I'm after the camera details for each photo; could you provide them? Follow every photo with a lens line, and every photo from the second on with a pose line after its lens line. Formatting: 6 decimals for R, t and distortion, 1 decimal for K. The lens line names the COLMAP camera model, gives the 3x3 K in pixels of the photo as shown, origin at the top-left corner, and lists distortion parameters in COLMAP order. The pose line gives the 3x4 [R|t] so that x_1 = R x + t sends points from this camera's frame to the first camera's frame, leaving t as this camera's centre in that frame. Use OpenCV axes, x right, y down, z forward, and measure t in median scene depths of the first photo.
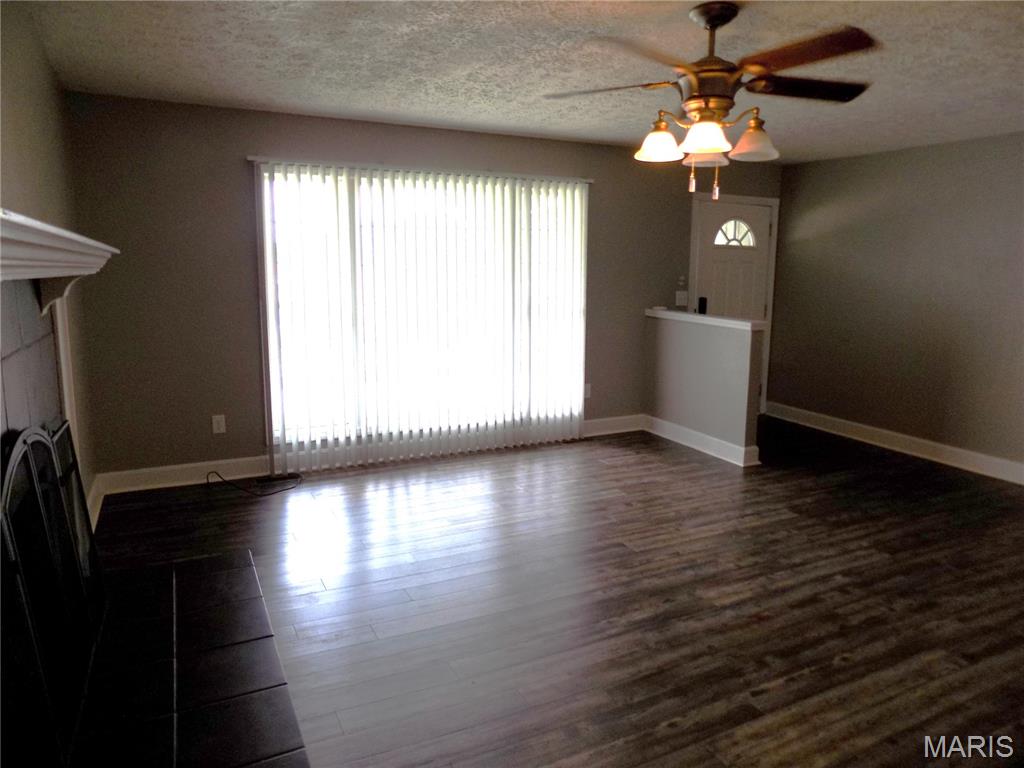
lens RADIAL K [[691.4, 0, 513.2], [0, 691.4, 375.8], [0, 0, 1]] dist [-0.067066, 0.062604]
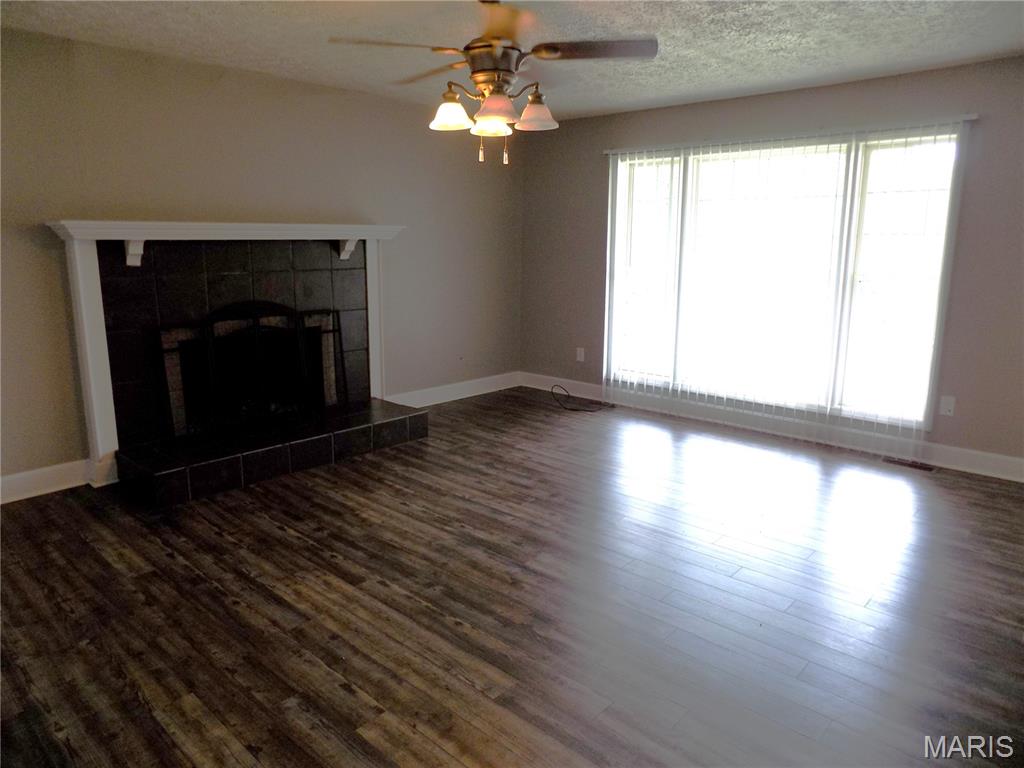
lens RADIAL K [[691.4, 0, 515.7], [0, 691.4, 373.9], [0, 0, 1]] dist [-0.067066, 0.062604]
pose [[0.354646, 0.172068, -0.919031, 1.069736], [-0.147796, 0.980880, 0.126614, -0.062462], [0.923246, 0.090926, 0.373296, 0.520781]]
